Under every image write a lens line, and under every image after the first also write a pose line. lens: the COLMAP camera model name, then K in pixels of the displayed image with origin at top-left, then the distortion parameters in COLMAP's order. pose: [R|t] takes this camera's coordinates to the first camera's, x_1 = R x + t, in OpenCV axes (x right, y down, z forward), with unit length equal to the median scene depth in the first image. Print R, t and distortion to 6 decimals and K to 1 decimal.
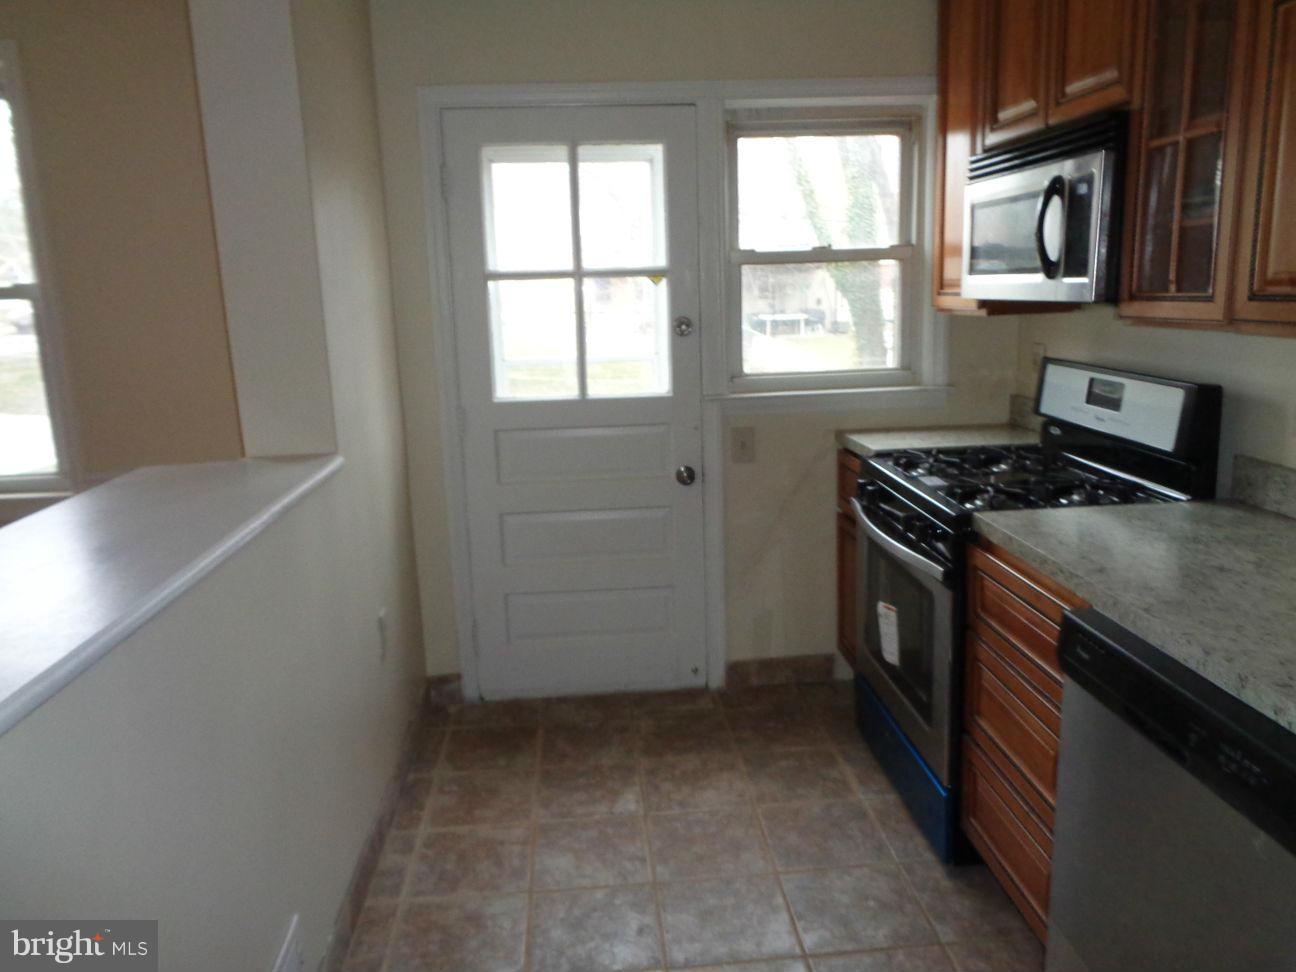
lens RADIAL K [[976.7, 0, 648.0], [0, 976.7, 486.0], [0, 0, 1]] dist [0.000606, 0.003277]
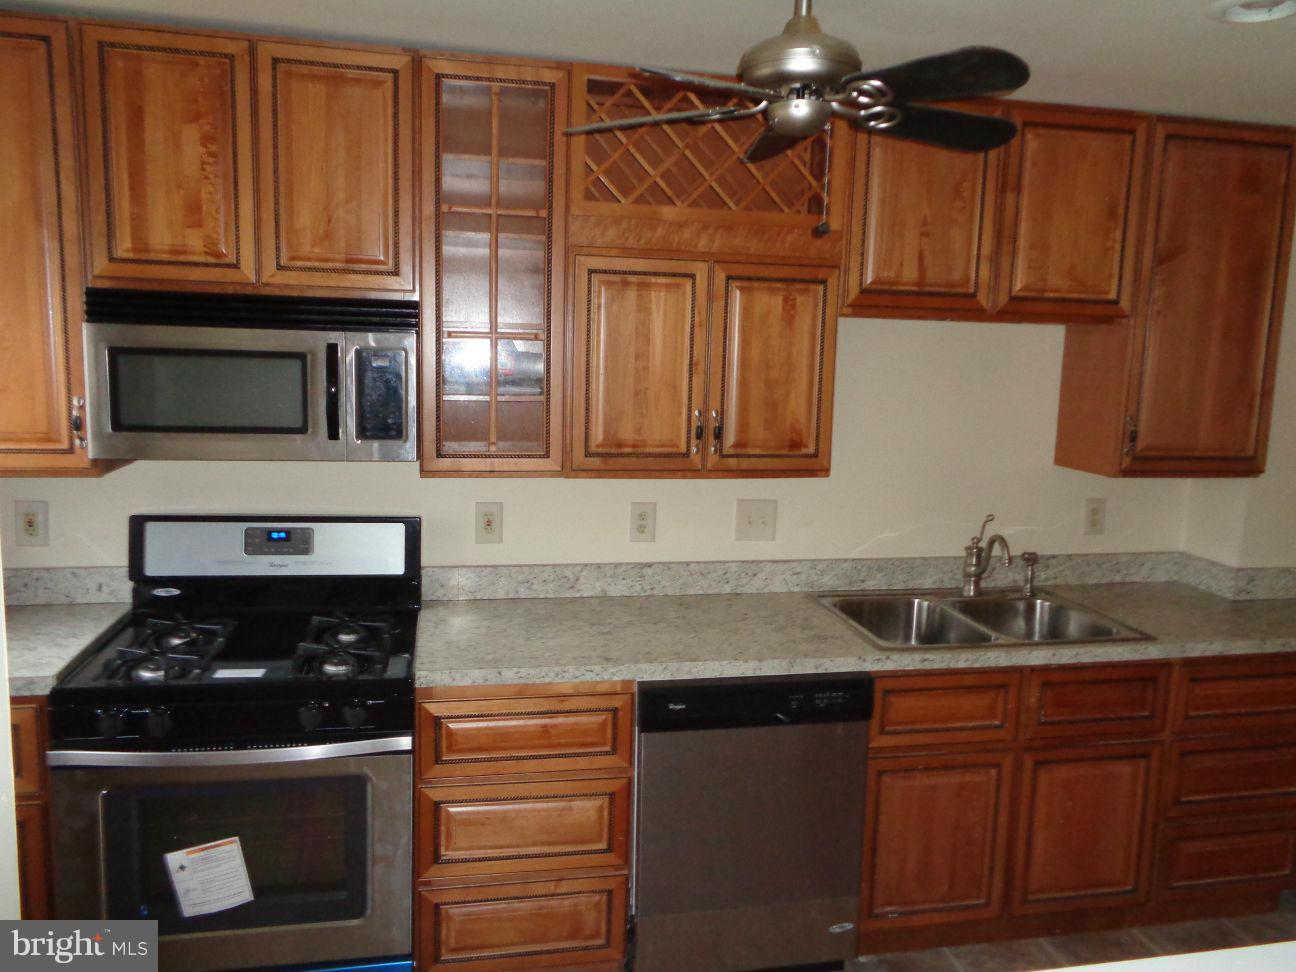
lens RADIAL K [[951.8, 0, 645.9], [0, 951.8, 481.5], [0, 0, 1]] dist [-0.004671, 0.001507]
pose [[-0.127721, -0.104517, 0.986288, -0.833714], [0.176860, 0.976094, 0.126339, -0.313252], [-0.975914, 0.190571, -0.106183, 1.042731]]
